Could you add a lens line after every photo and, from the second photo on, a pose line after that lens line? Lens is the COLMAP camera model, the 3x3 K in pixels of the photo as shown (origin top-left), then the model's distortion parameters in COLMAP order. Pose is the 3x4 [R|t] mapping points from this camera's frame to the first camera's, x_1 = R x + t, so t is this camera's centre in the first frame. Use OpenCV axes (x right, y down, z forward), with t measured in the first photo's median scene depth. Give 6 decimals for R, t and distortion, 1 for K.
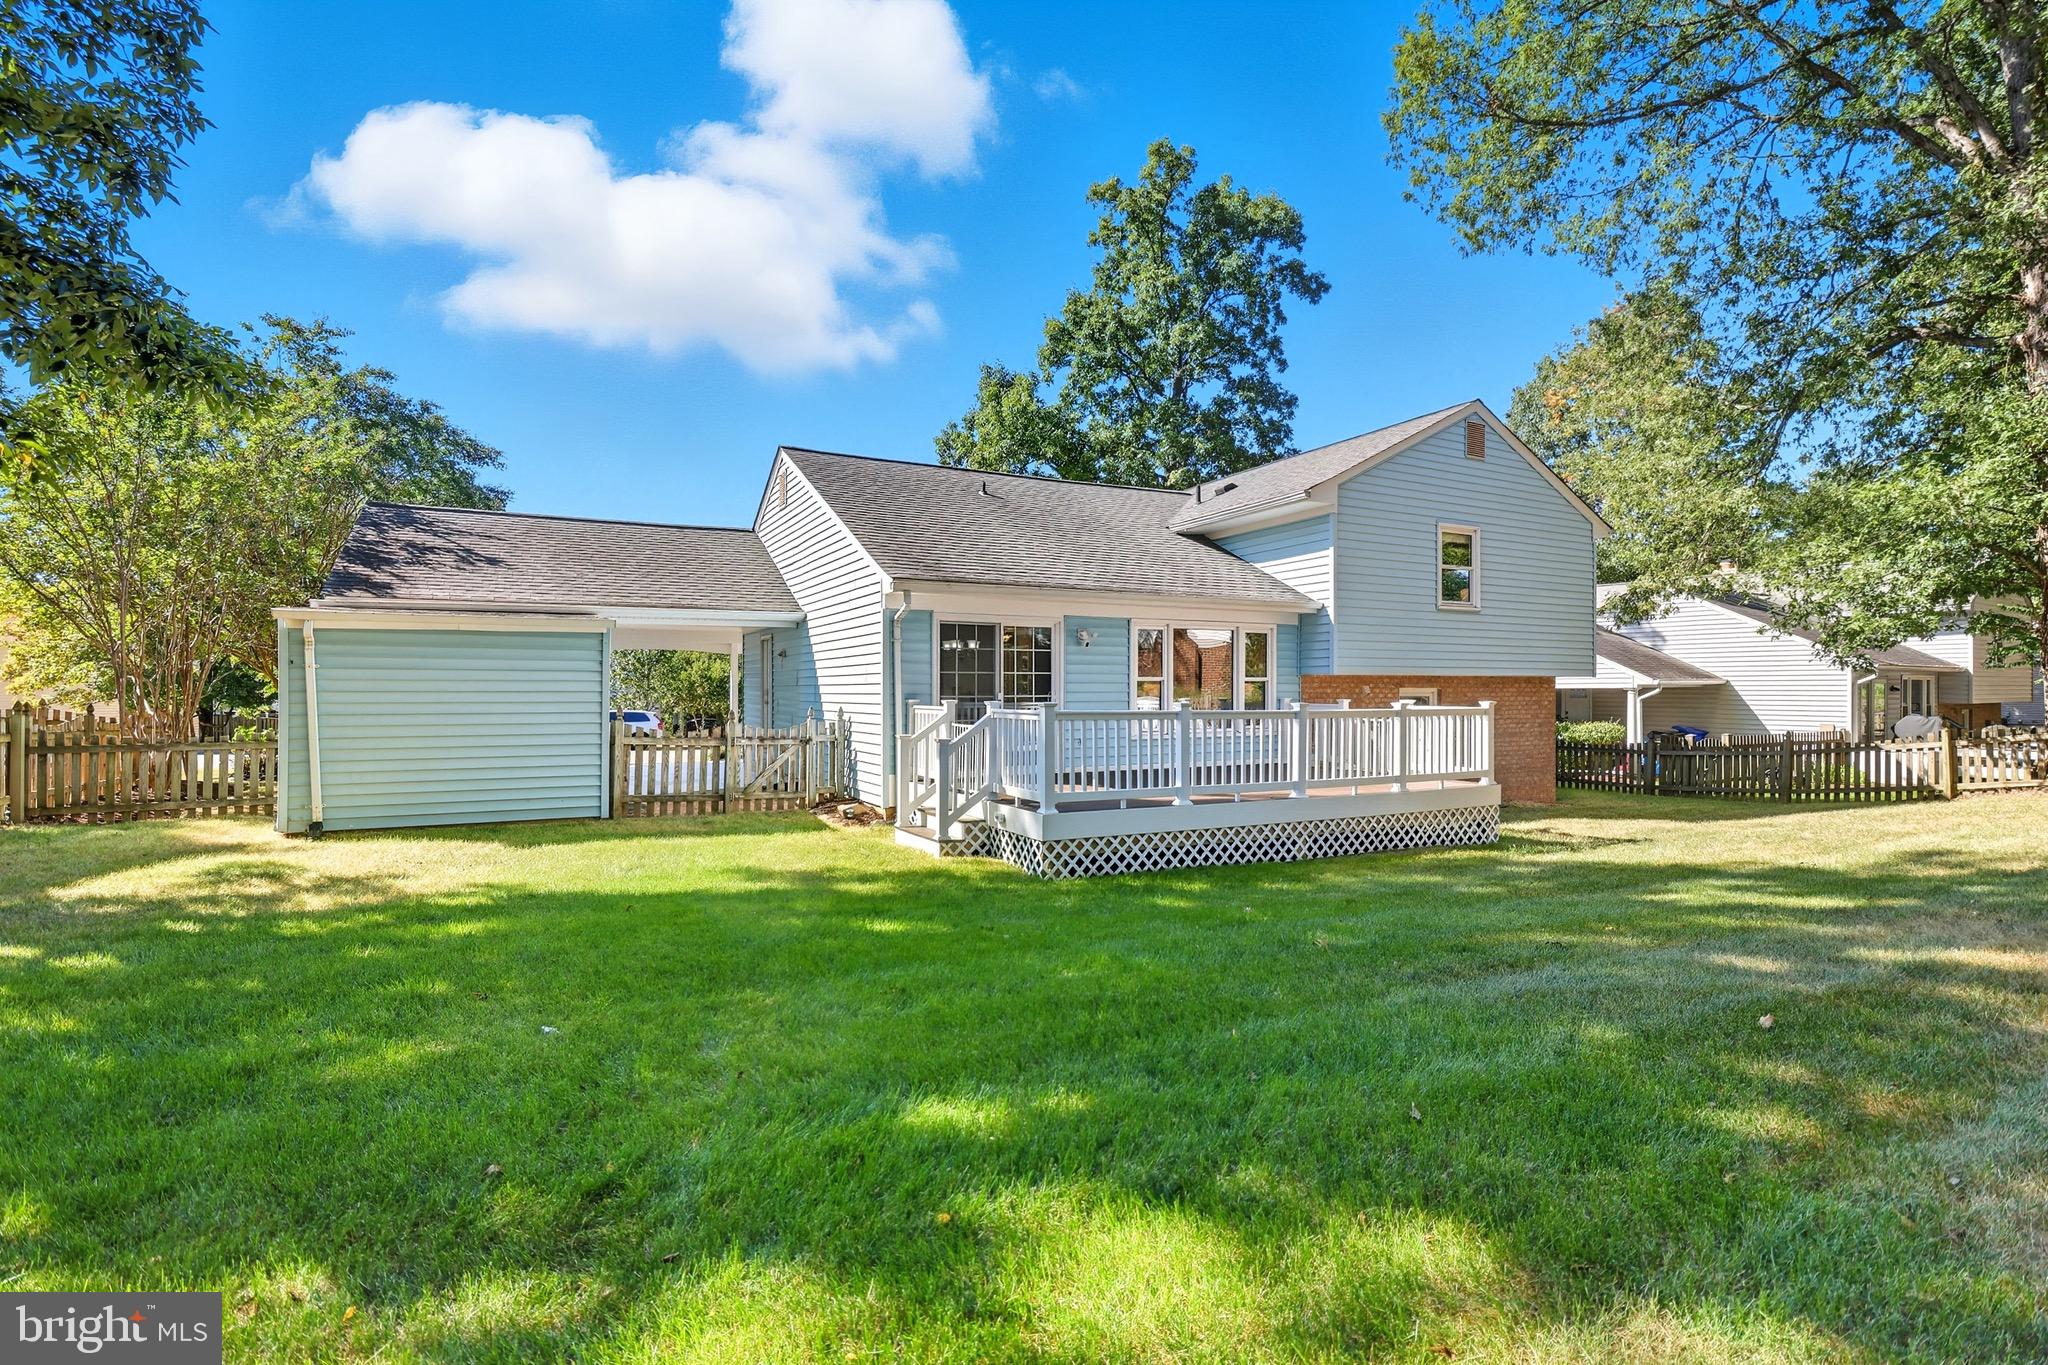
lens RADIAL K [[942.1, 0, 1011.2], [0, 942.1, 688.7], [0, 0, 1]] dist [-0.022891, -0.000517]
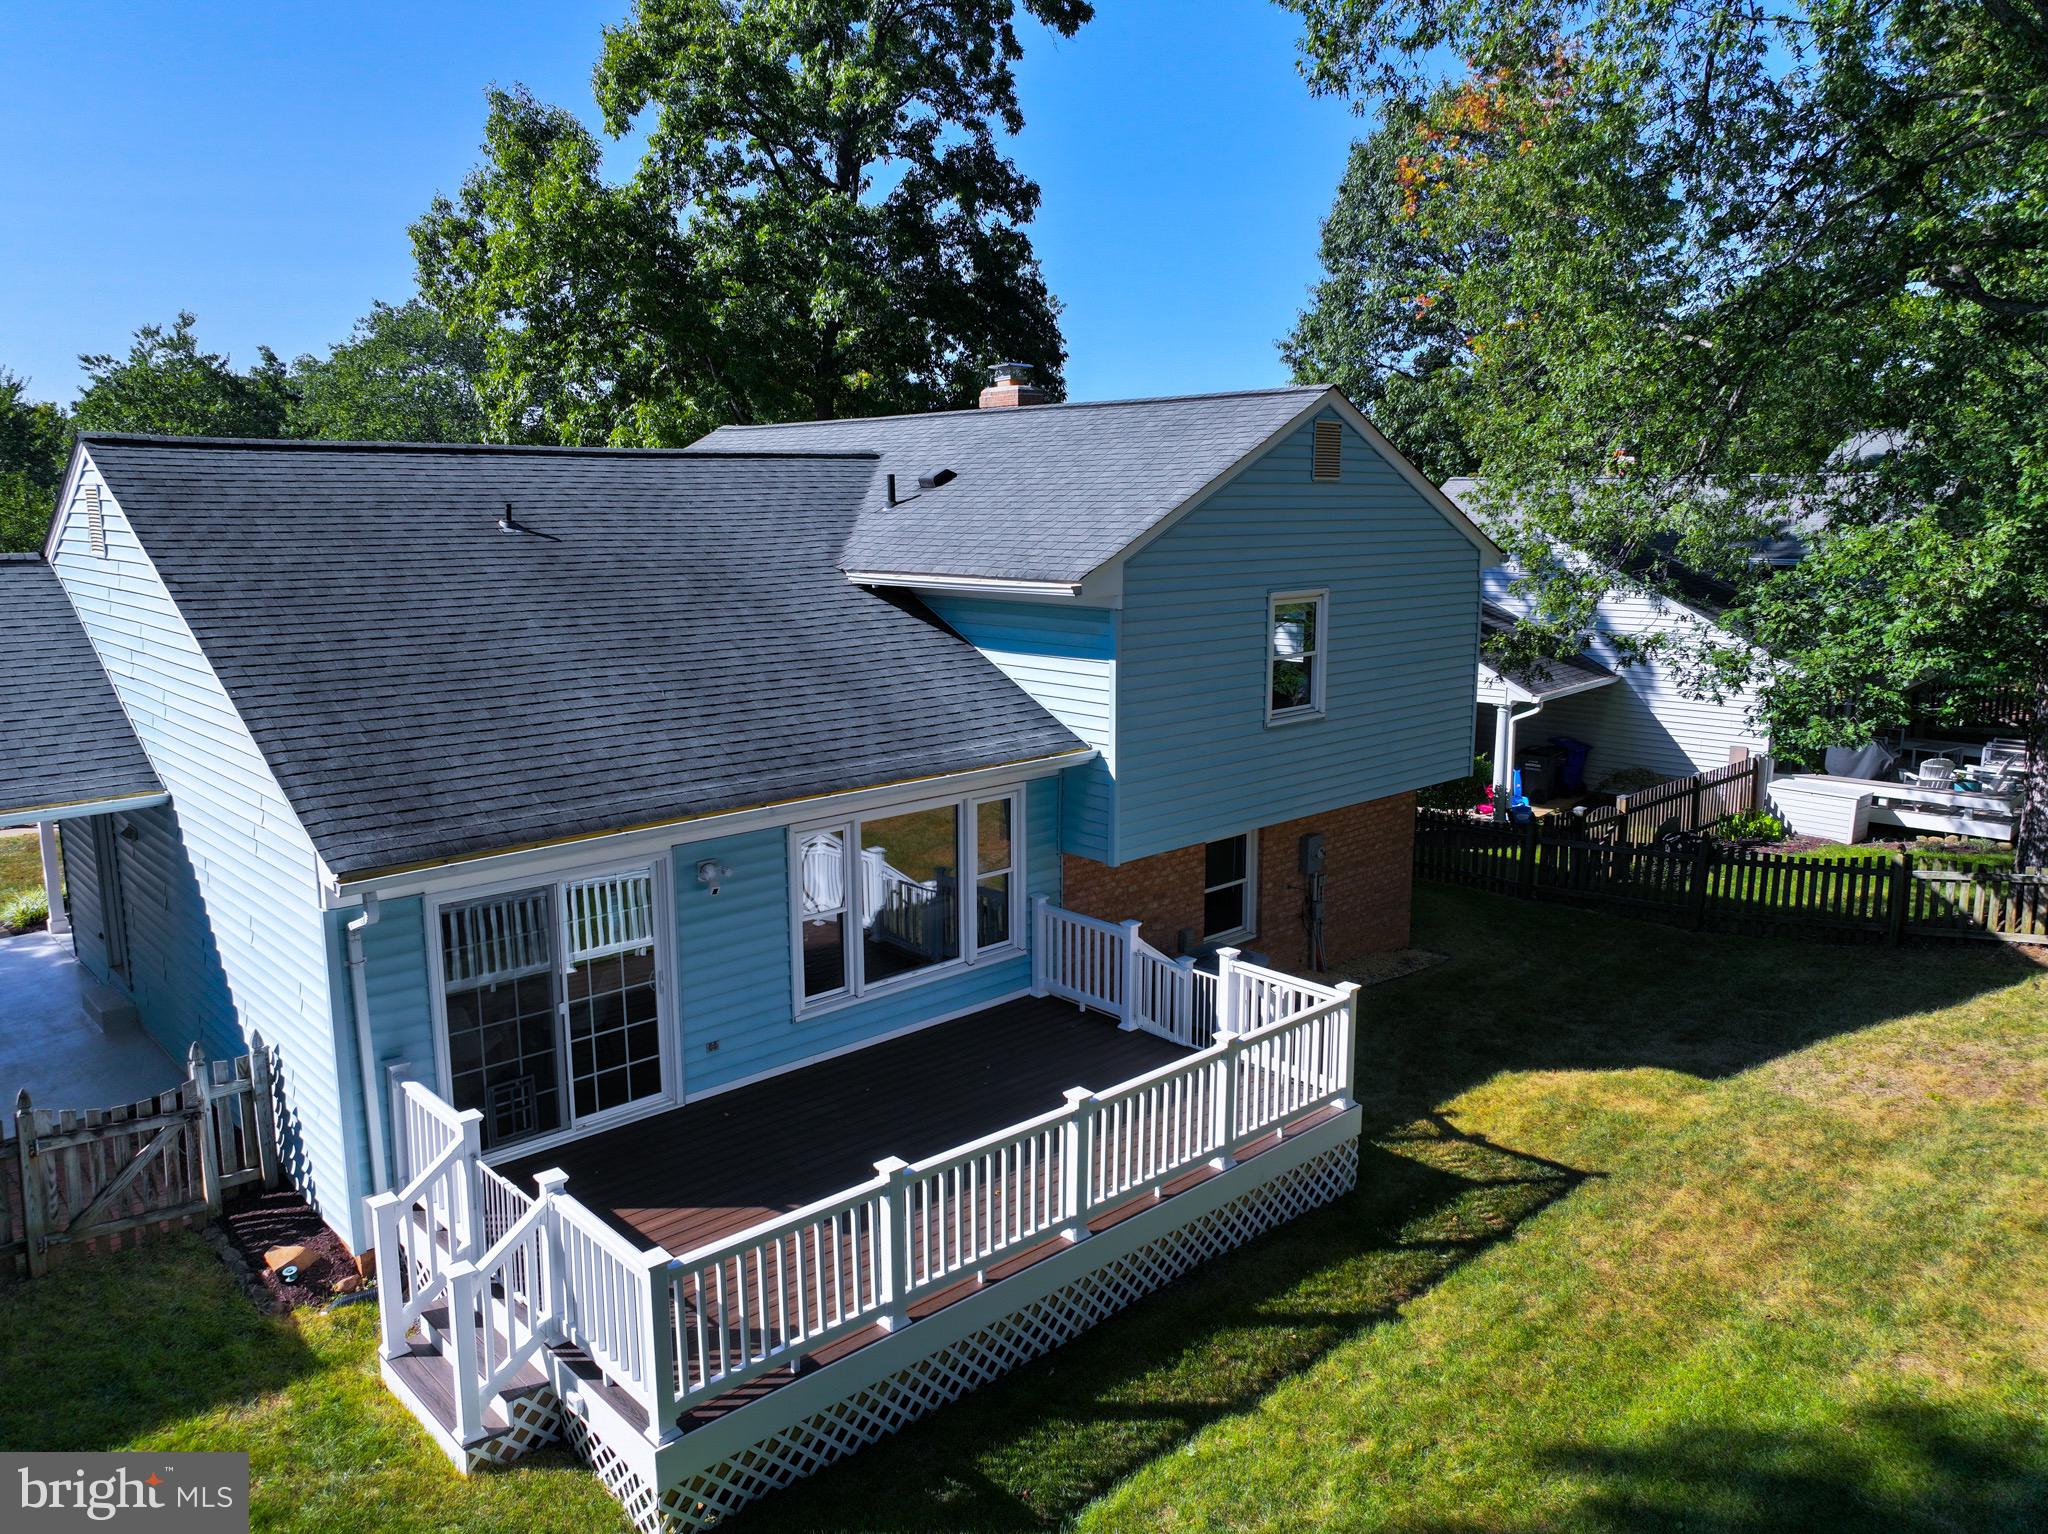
lens RADIAL K [[1449.3, 0, 988.7], [0, 1449.3, 761.7], [0, 0, 1]] dist [-0.003734, 0.003740]
pose [[0.963075, -0.054222, 0.263715, 0.005282], [0.006193, 0.983713, 0.179642, -0.121998], [-0.269160, -0.171376, 0.947725, 0.055051]]
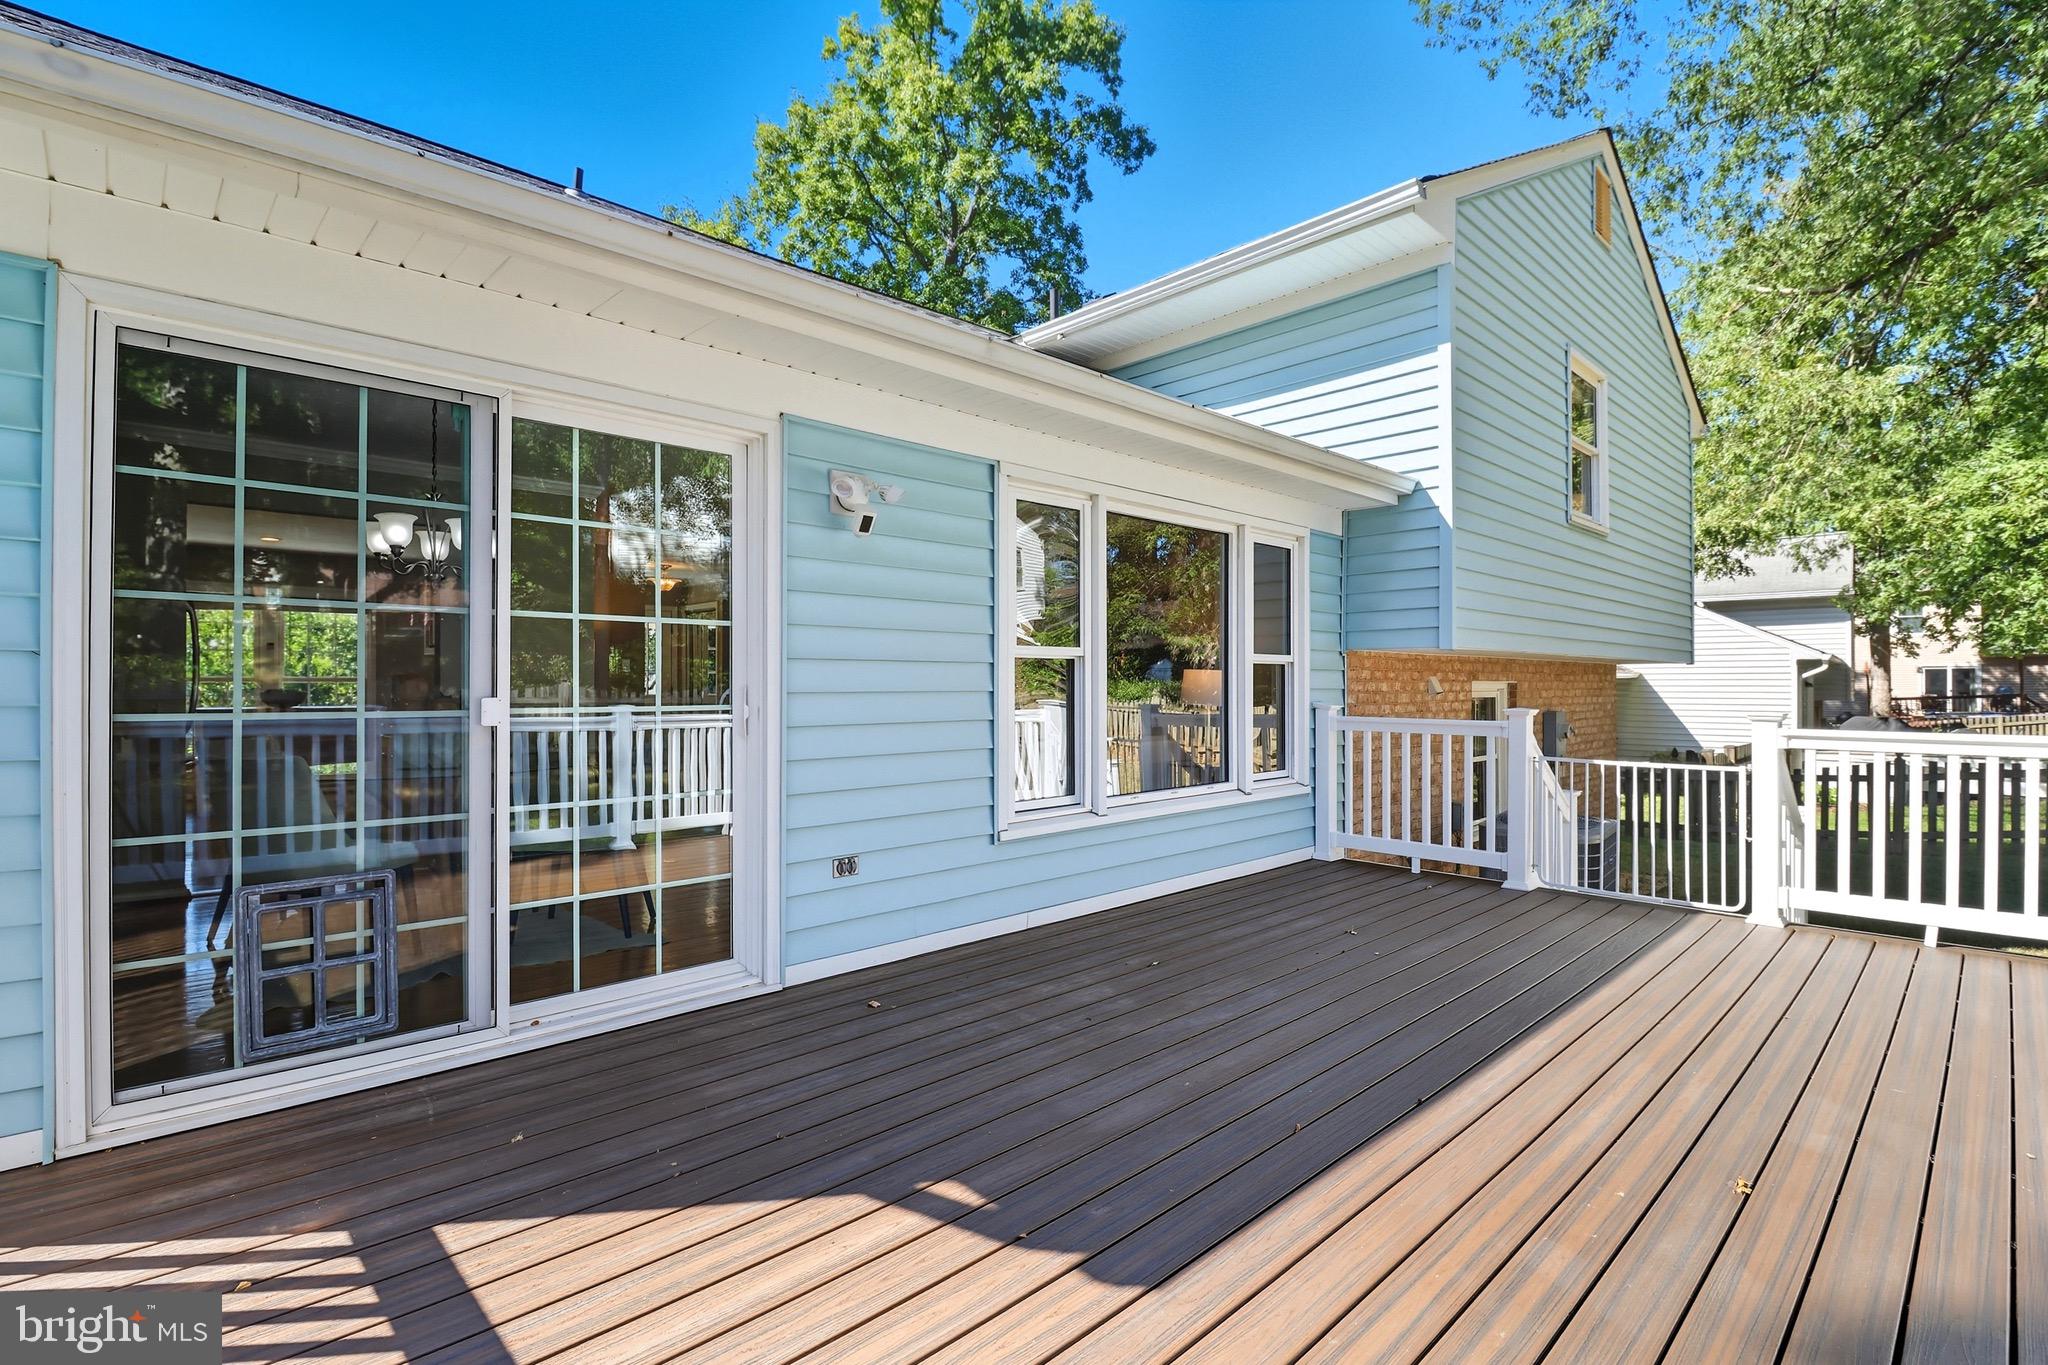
lens RADIAL K [[950.1, 0, 1032.4], [0, 950.1, 686.8], [0, 0, 1]] dist [-0.000733, -0.000036]
pose [[0.953122, -0.000542, 0.302587, 0.018312], [0.000771, 1.000000, -0.000636, 0.000739], [-0.302586, 0.000840, 0.953122, 0.308337]]
